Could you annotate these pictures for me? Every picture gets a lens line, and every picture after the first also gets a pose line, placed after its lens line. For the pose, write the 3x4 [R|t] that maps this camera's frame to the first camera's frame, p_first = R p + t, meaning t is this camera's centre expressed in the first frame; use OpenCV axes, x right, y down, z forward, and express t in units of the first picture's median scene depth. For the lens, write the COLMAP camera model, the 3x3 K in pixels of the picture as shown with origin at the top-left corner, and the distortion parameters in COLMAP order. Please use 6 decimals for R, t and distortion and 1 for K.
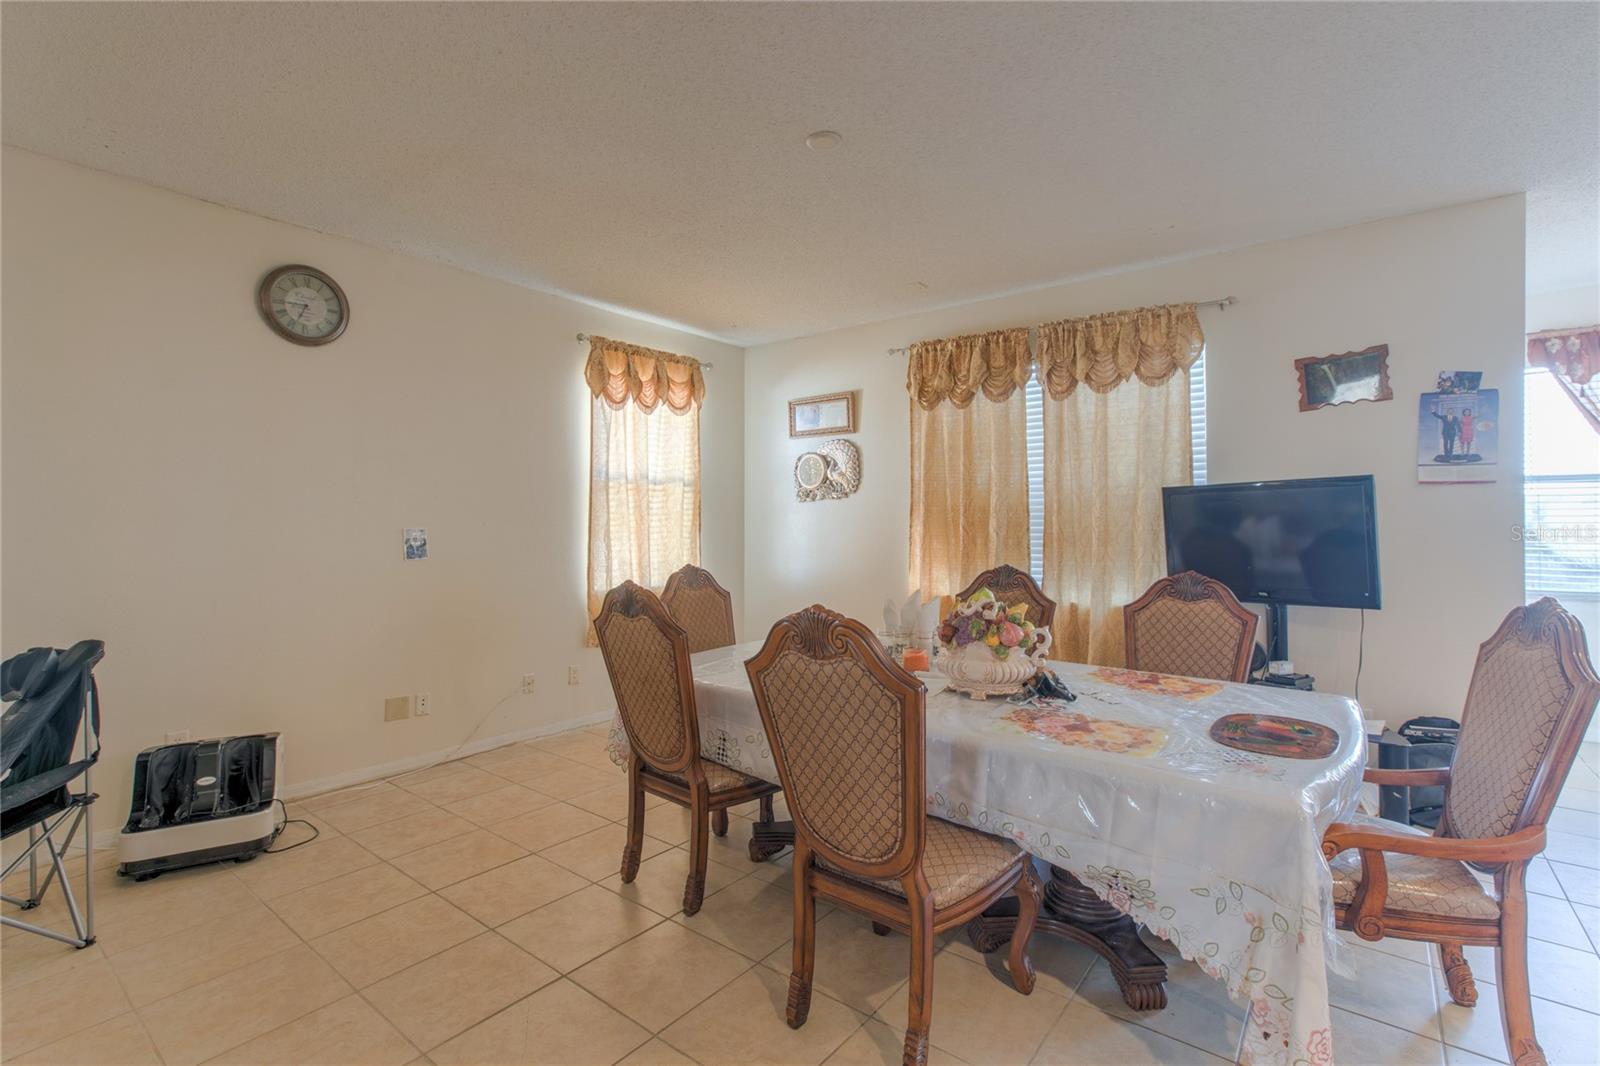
lens RADIAL K [[733.8, 0, 798.7], [0, 733.8, 527.2], [0, 0, 1]] dist [-0.033587, 0.015527]
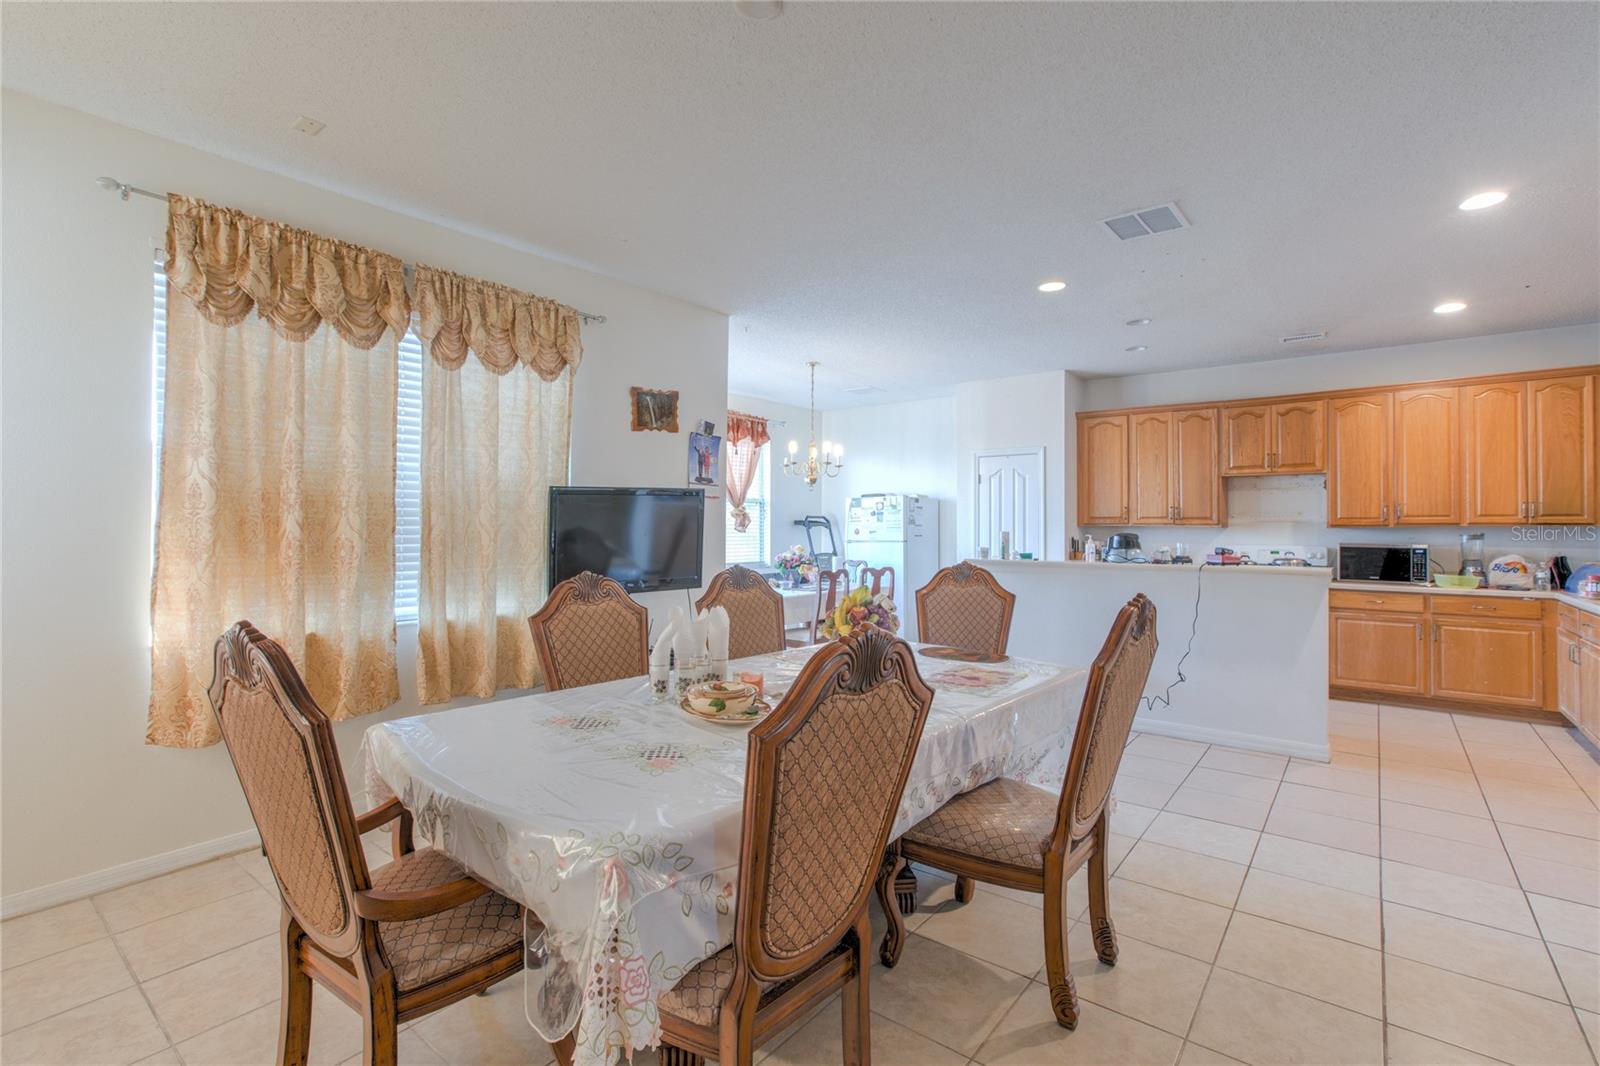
lens RADIAL K [[733.8, 0, 798.7], [0, 733.8, 527.2], [0, 0, 1]] dist [-0.033587, 0.015527]
pose [[0.010989, -0.000588, 0.999939, -0.441557], [-0.001278, 0.999999, 0.000602, -0.001499], [-0.999939, -0.001285, 0.010989, 0.612215]]
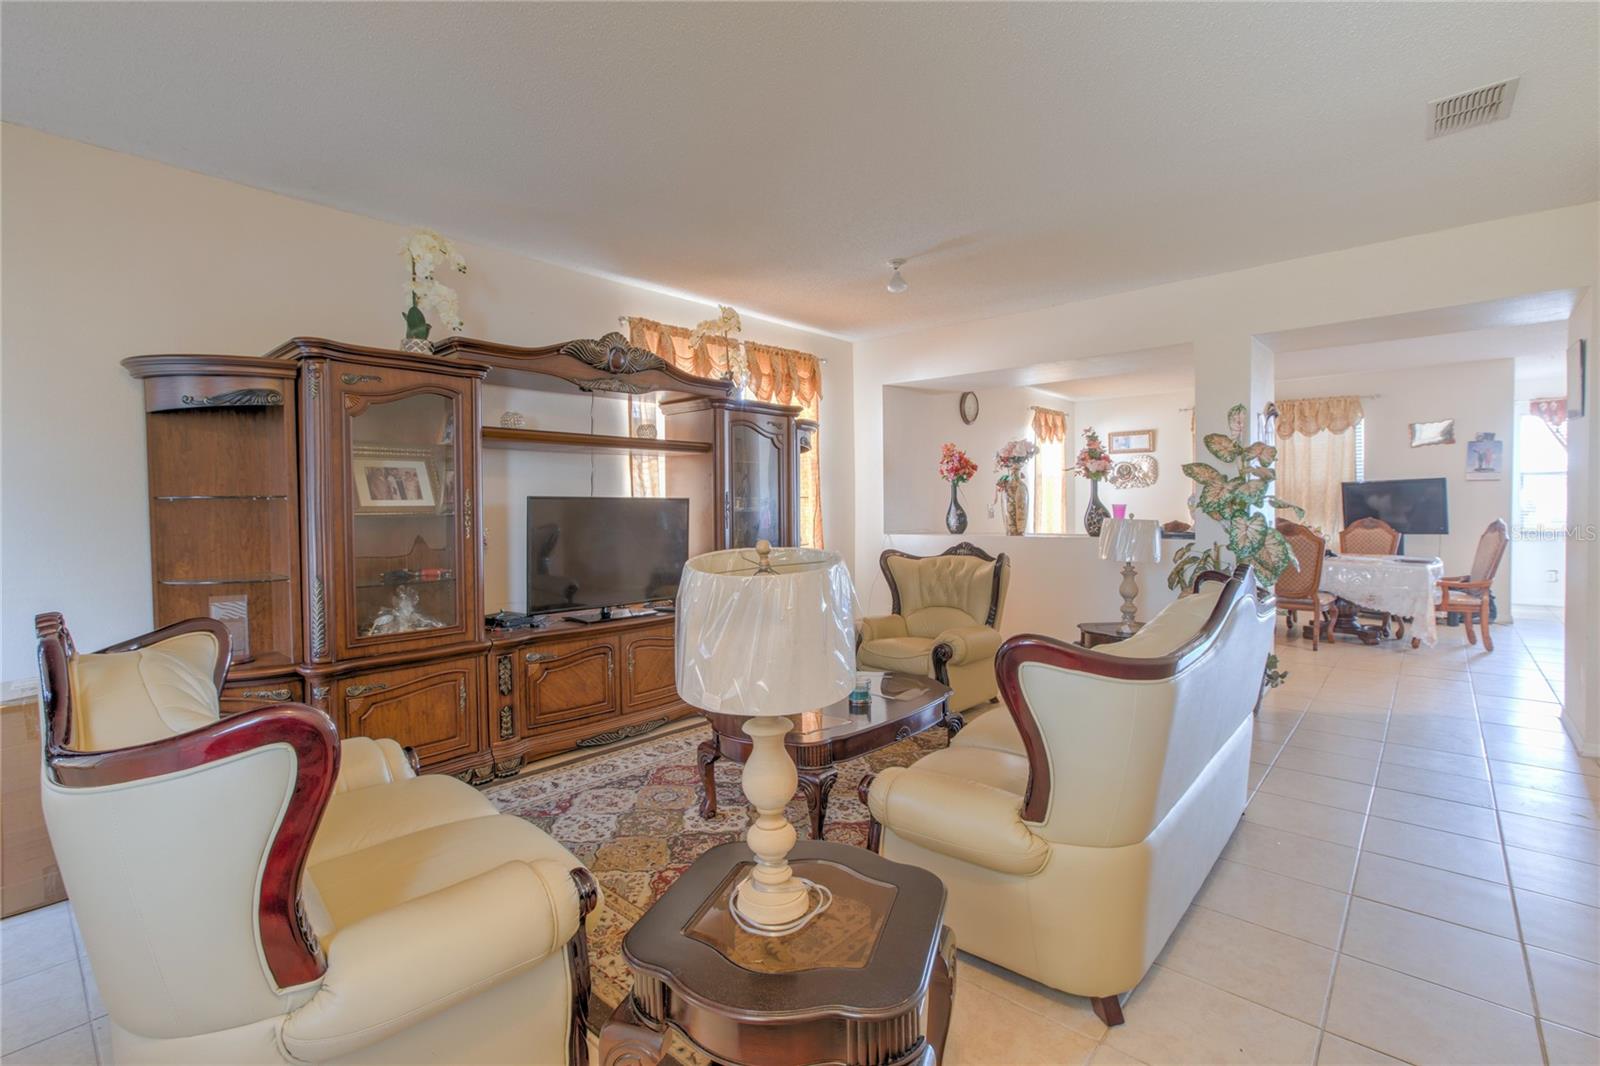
lens RADIAL K [[723.1, 0, 802.9], [0, 723.1, 523.1], [0, 0, 1]] dist [-0.001202, -0.000168]
pose [[0.998664, -0.004496, -0.051477, -0.907273], [0.005778, 0.999676, 0.024780, 0.004763], [0.051349, -0.025044, 0.998367, -1.126425]]
